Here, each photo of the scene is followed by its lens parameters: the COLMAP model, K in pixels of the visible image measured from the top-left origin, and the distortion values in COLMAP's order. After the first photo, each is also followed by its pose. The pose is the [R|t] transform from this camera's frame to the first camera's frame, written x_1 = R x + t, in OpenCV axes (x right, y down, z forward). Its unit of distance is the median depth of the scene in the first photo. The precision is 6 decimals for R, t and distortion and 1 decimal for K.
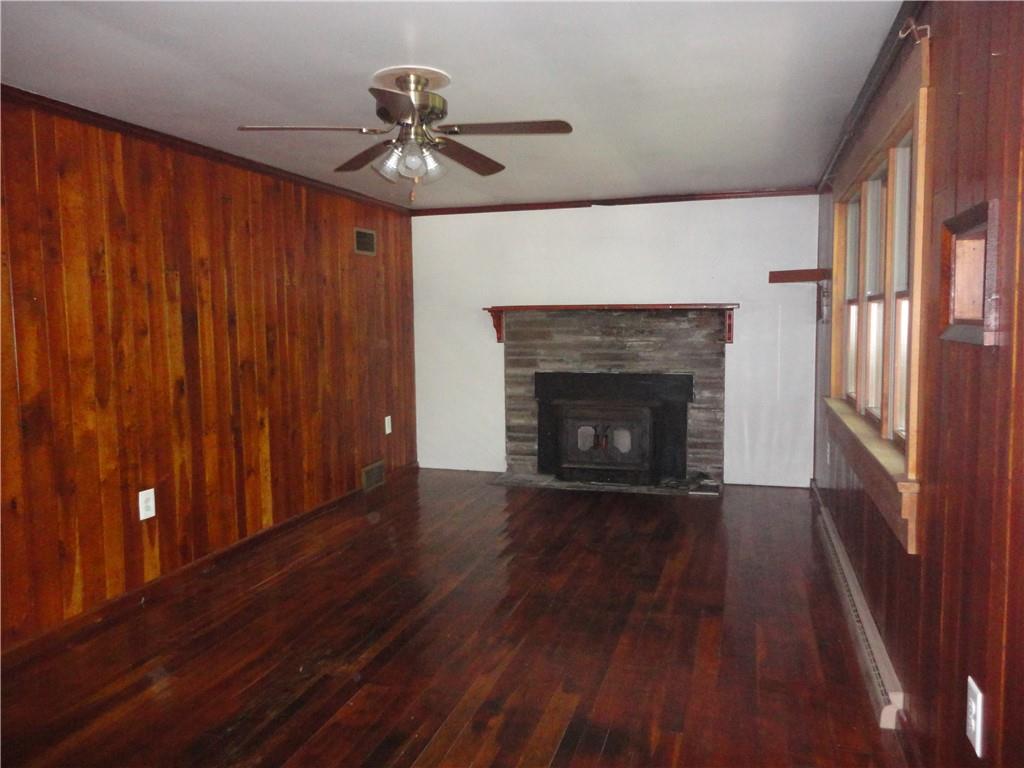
lens RADIAL K [[757.1, 0, 517.4], [0, 757.1, 384.0], [0, 0, 1]] dist [0.026443, -0.006023]
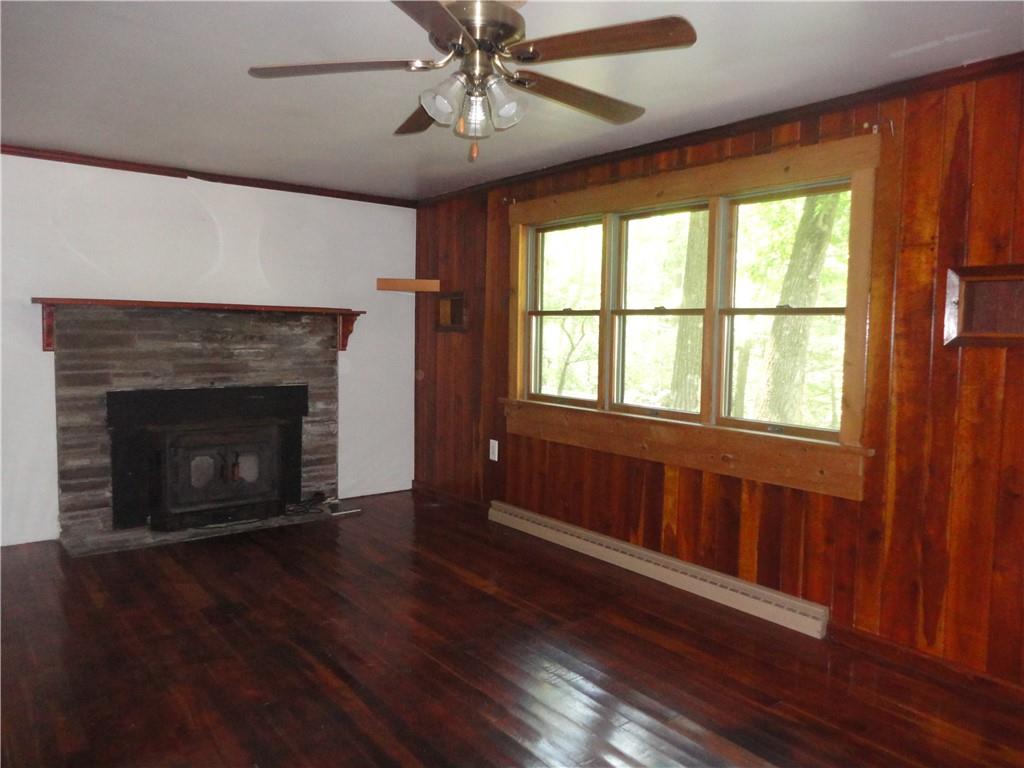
lens RADIAL K [[757.1, 0, 517.4], [0, 757.1, 384.0], [0, 0, 1]] dist [0.026443, -0.006023]
pose [[0.573351, -0.040879, 0.818289, -0.361802], [0.048573, 0.998694, 0.015857, -0.015918], [-0.817868, 0.030655, 0.574588, 0.269056]]
